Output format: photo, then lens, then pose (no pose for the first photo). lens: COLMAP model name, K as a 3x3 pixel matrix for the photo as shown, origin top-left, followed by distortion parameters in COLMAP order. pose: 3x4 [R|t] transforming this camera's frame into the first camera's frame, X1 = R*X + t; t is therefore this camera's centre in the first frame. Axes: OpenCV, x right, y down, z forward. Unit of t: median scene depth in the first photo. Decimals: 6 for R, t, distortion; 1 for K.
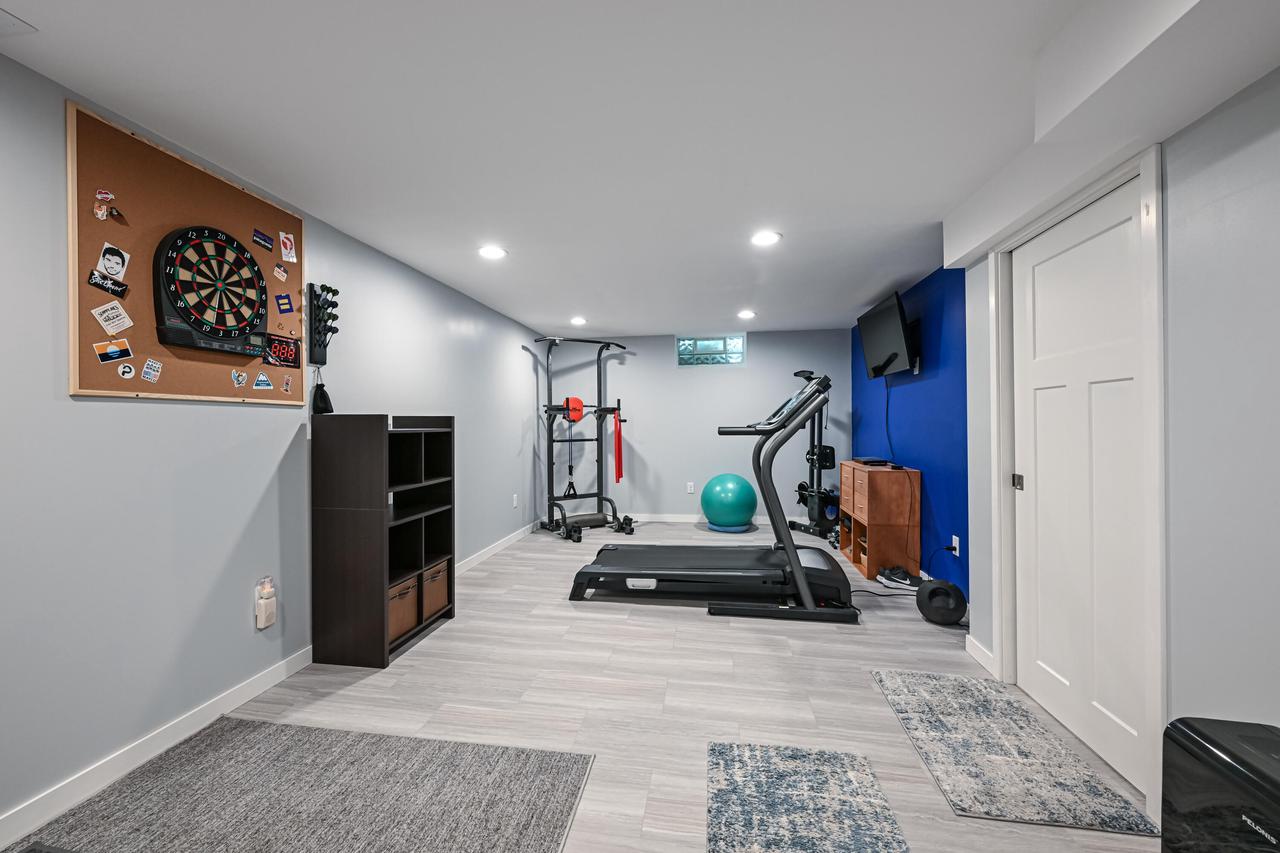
lens RADIAL K [[516.1, 0, 635.9], [0, 516.1, 426.8], [0, 0, 1]] dist [-0.005759, 0.000596]
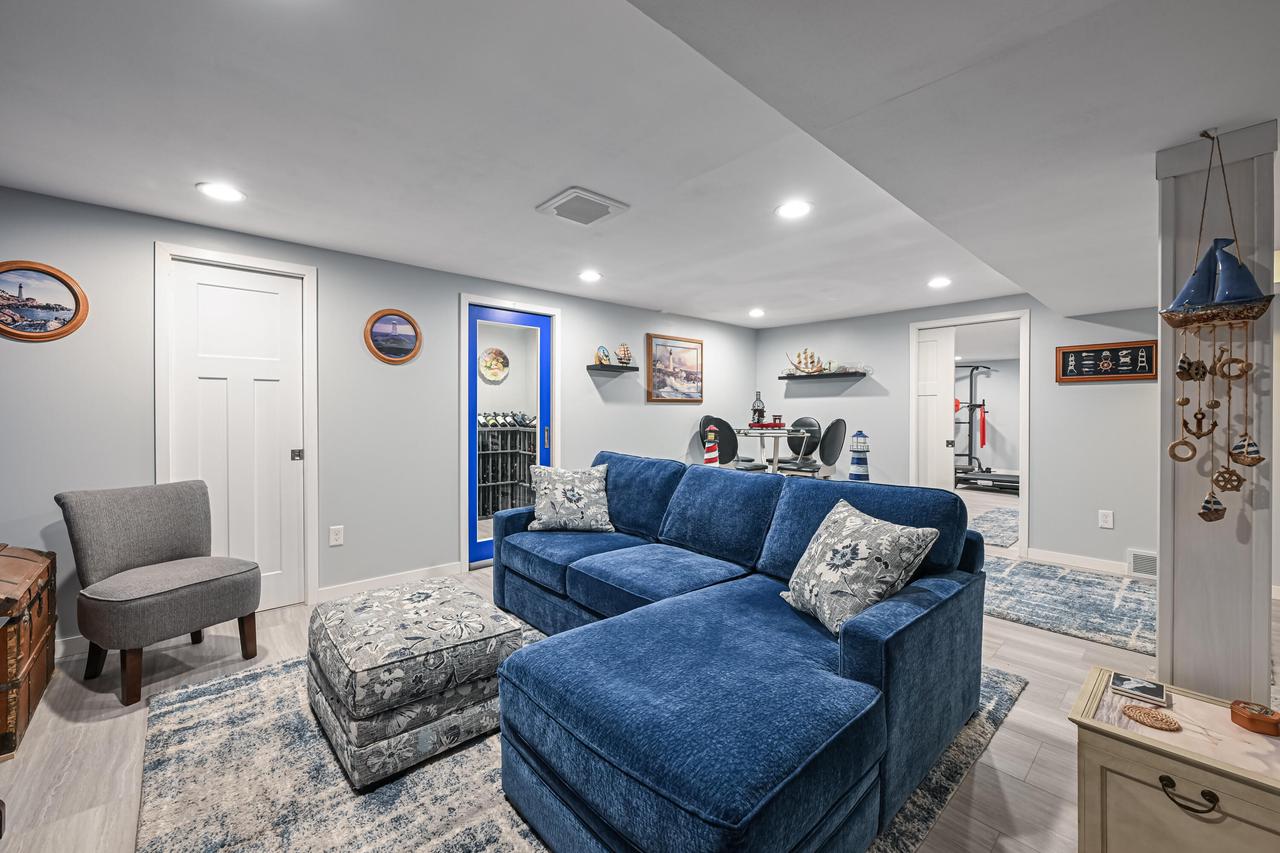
lens RADIAL K [[516.1, 0, 632.3], [0, 516.1, 418.4], [0, 0, 1]] dist [-0.005759, 0.000596]
pose [[0.776831, 0.016012, -0.629506, 0.132894], [-0.007891, 0.999846, 0.015695, -0.007650], [0.629660, -0.007225, 0.776837, -1.031959]]
